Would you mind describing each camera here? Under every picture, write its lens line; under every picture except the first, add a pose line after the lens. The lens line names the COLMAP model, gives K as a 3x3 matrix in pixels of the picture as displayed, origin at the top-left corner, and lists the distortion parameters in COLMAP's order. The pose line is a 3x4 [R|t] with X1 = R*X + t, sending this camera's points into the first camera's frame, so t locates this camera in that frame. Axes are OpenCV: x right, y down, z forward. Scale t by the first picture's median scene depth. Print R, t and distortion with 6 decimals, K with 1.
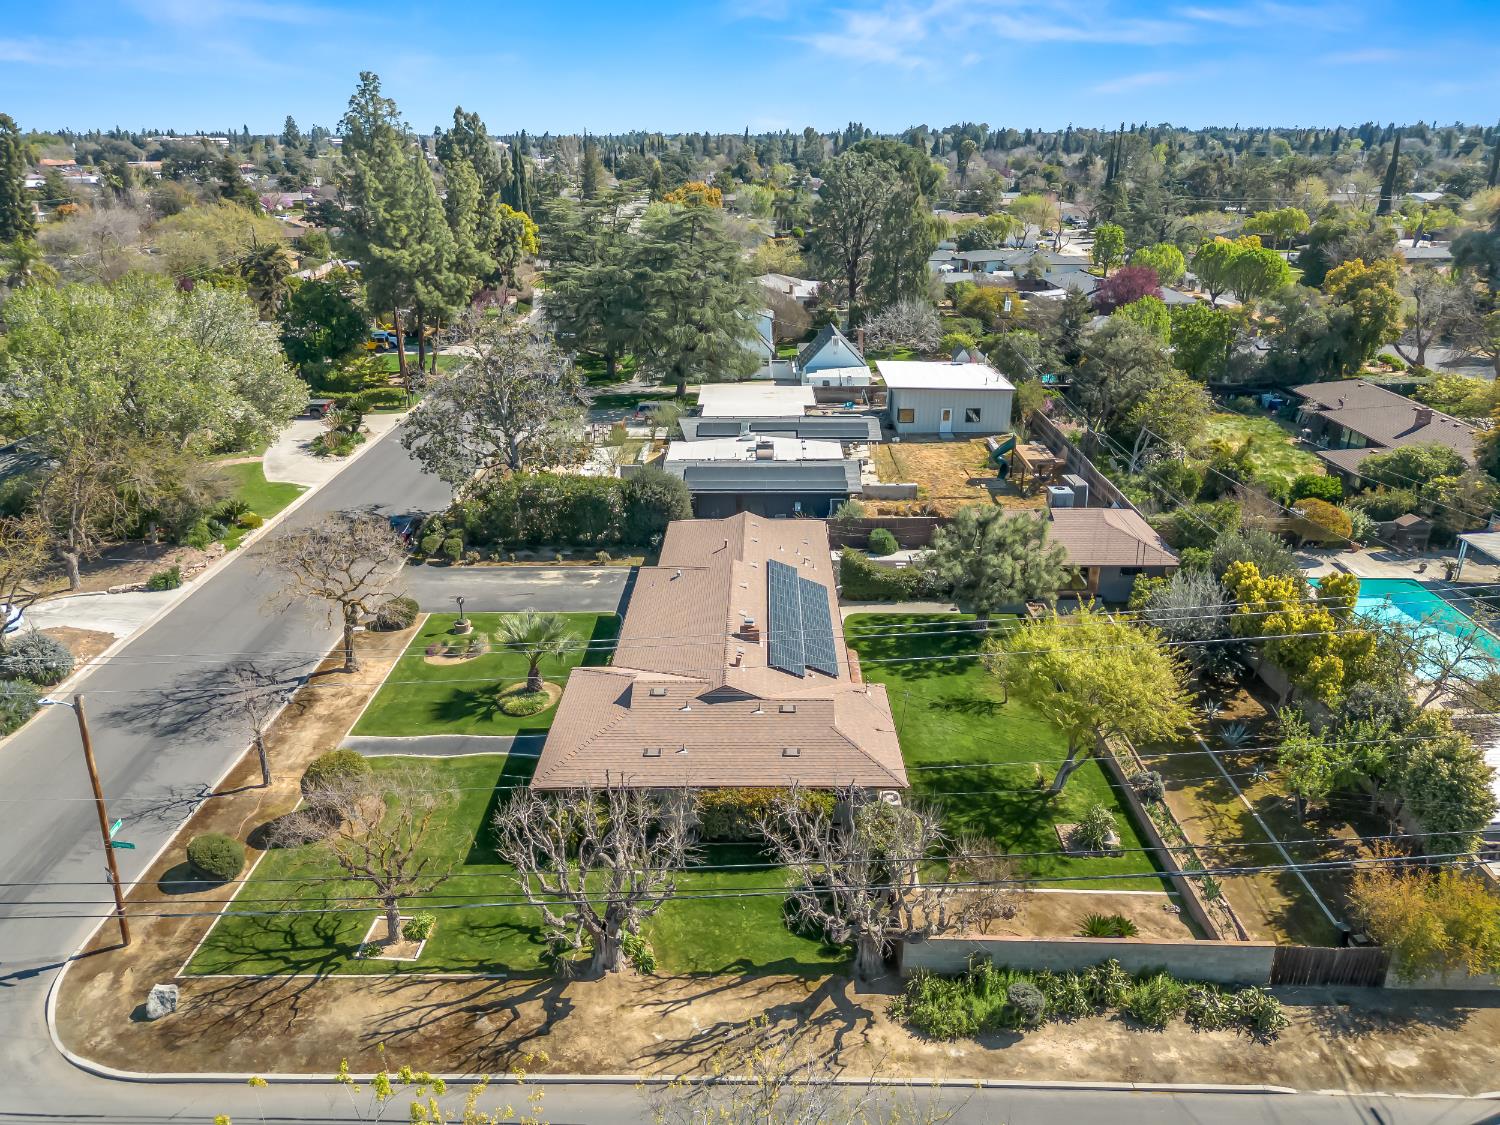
lens RADIAL K [[1059.8, 0, 750.0], [0, 1059.8, 562.5], [0, 0, 1]] dist [0.063061, -0.050046]
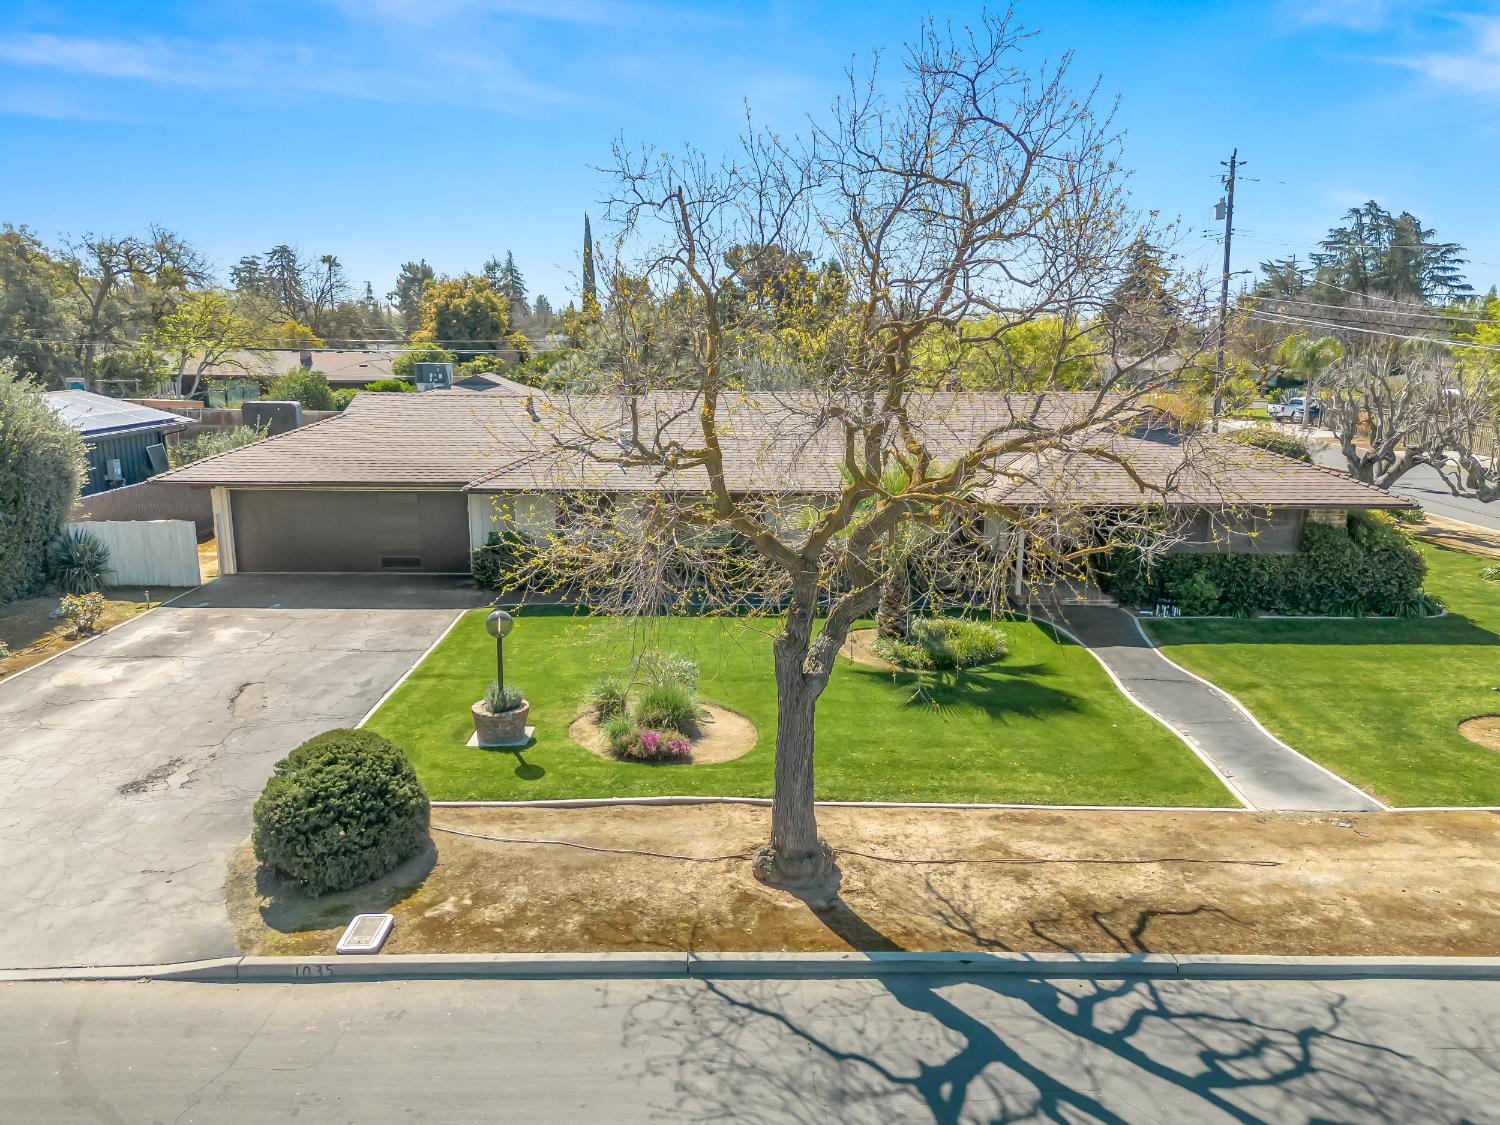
lens RADIAL K [[1084.8, 0, 750.0], [0, 1084.8, 562.5], [0, 0, 1]] dist [0.063285, -0.054801]
pose [[-0.037884, -0.198033, 0.979463, -0.950538], [0.360348, 0.911511, 0.198232, -0.021947], [-0.932048, 0.360458, 0.036829, 1.571216]]
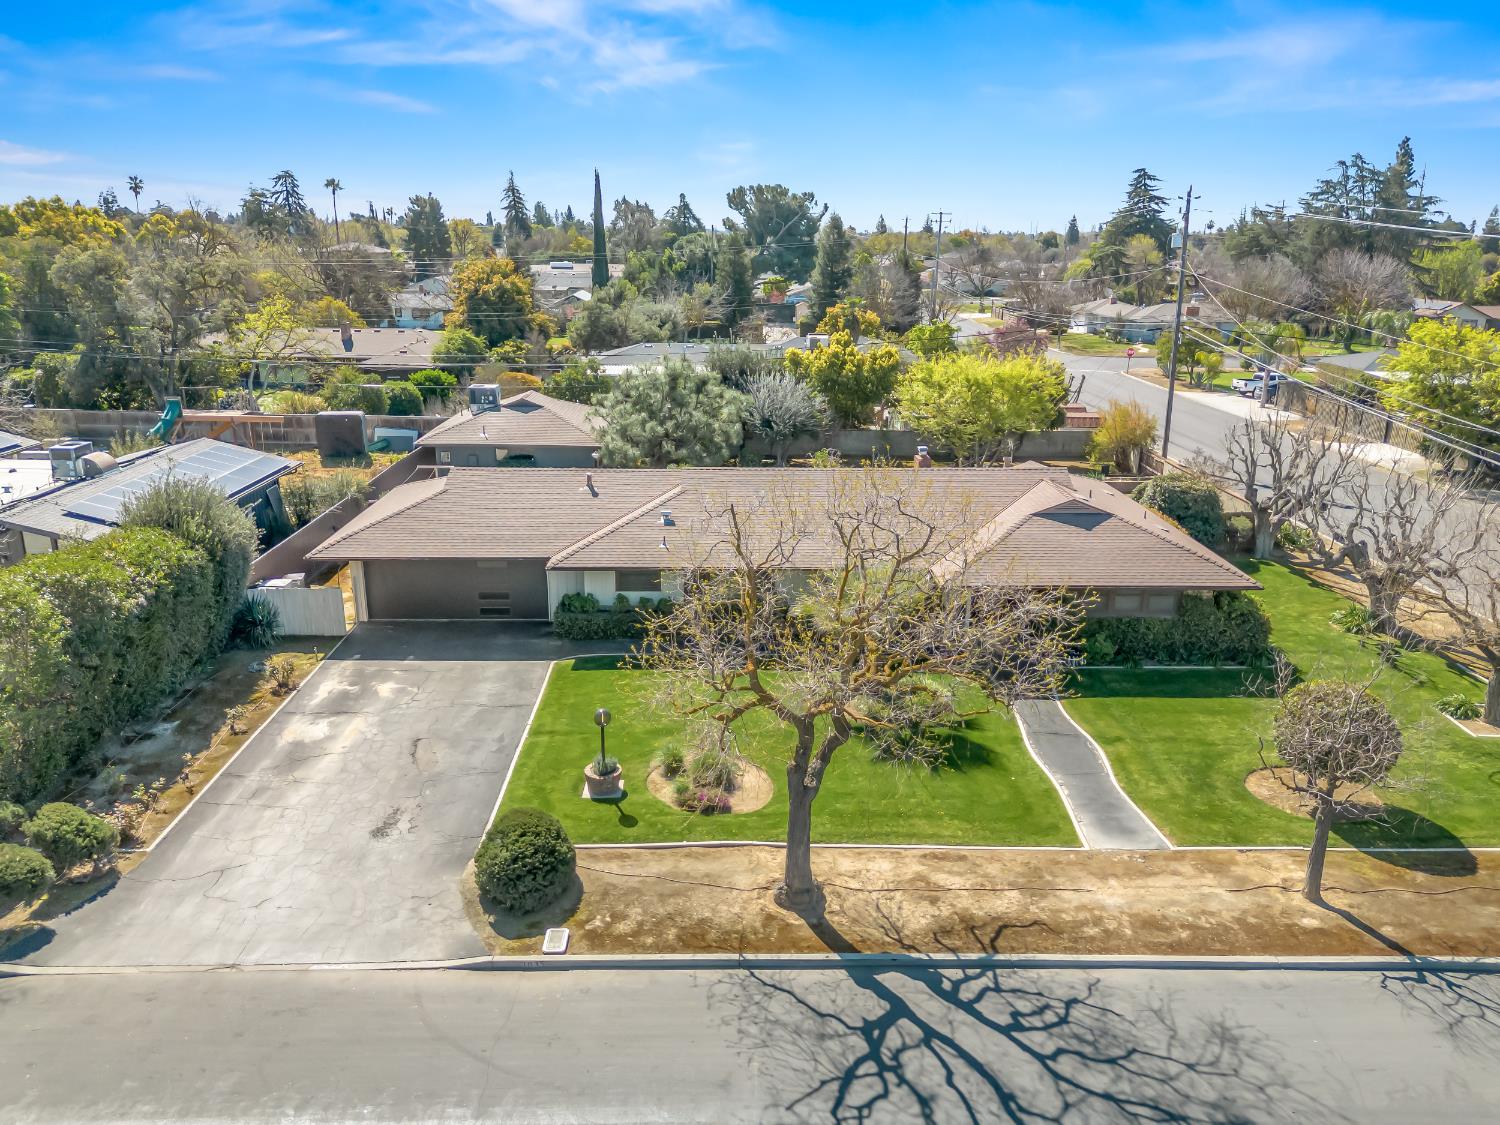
lens RADIAL K [[1084.8, 0, 750.0], [0, 1084.8, 562.5], [0, 0, 1]] dist [0.063285, -0.054801]
pose [[-0.036926, -0.282342, 0.958603, -1.156986], [0.360279, 0.890986, 0.276304, -0.205906], [-0.932114, 0.355567, 0.068821, 1.521769]]
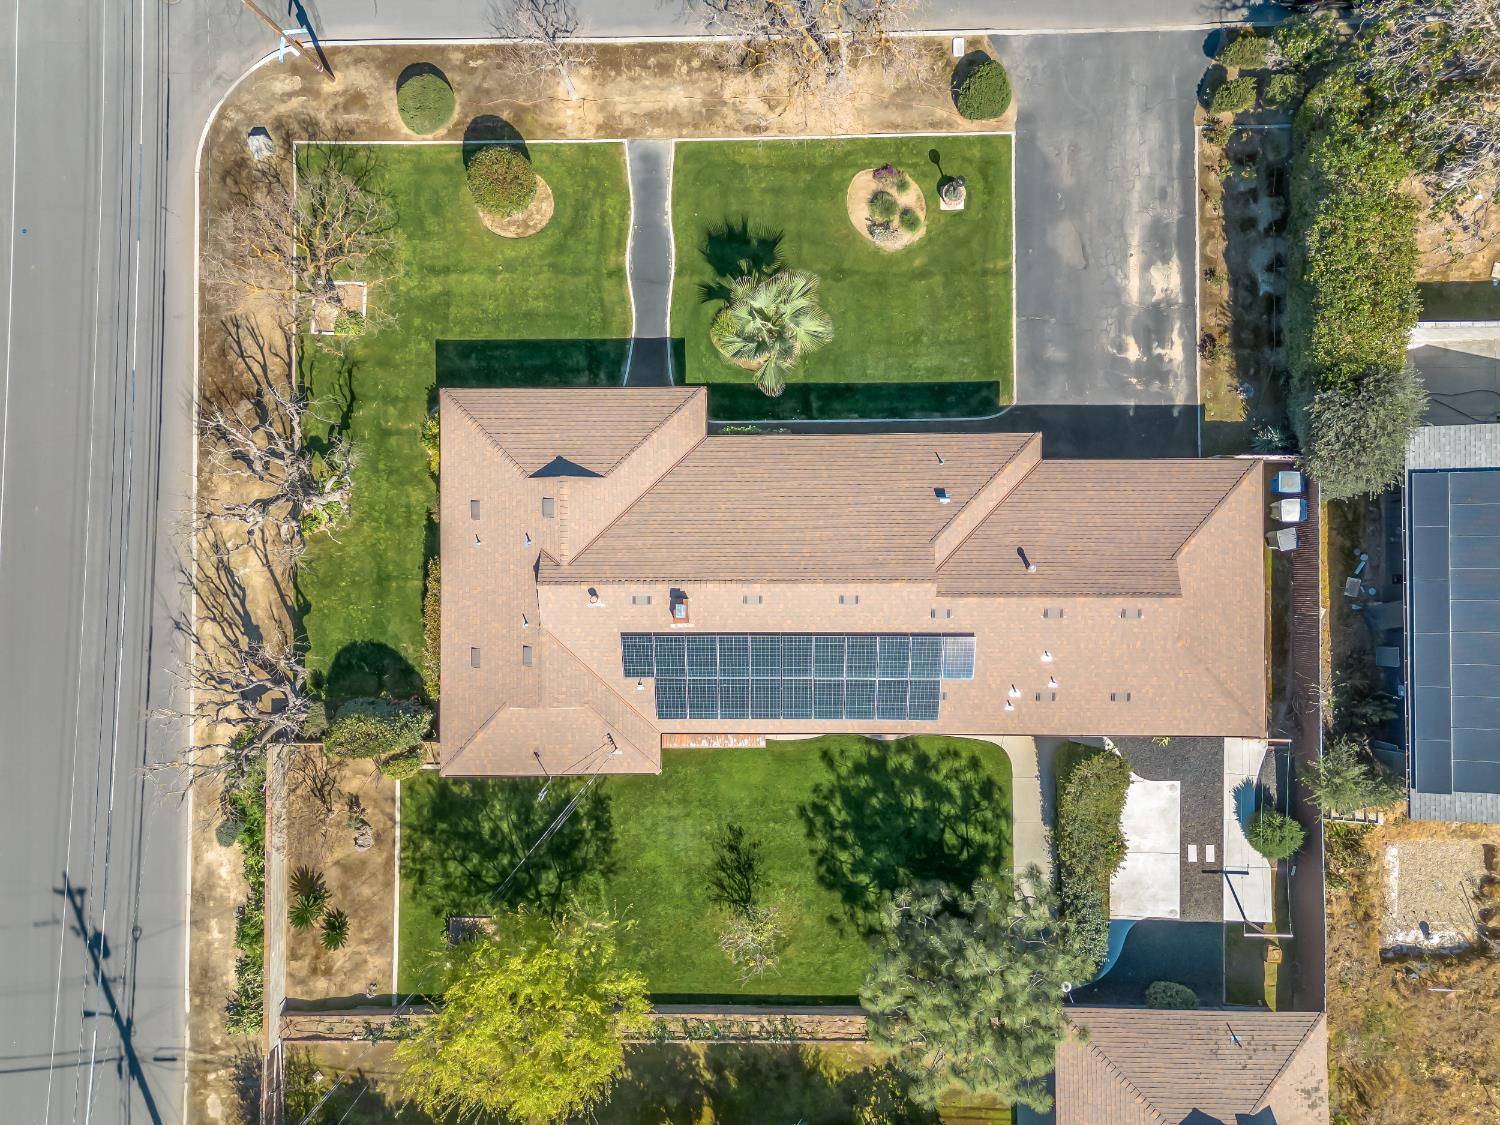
lens RADIAL K [[1059.8, 0, 750.0], [0, 1059.8, 562.5], [0, 0, 1]] dist [0.063061, -0.050046]
pose [[0.015380, 0.999837, -0.009457, -0.038661], [-0.345210, 0.014187, 0.938418, -0.950549], [0.938400, -0.011168, 0.345372, 1.083541]]
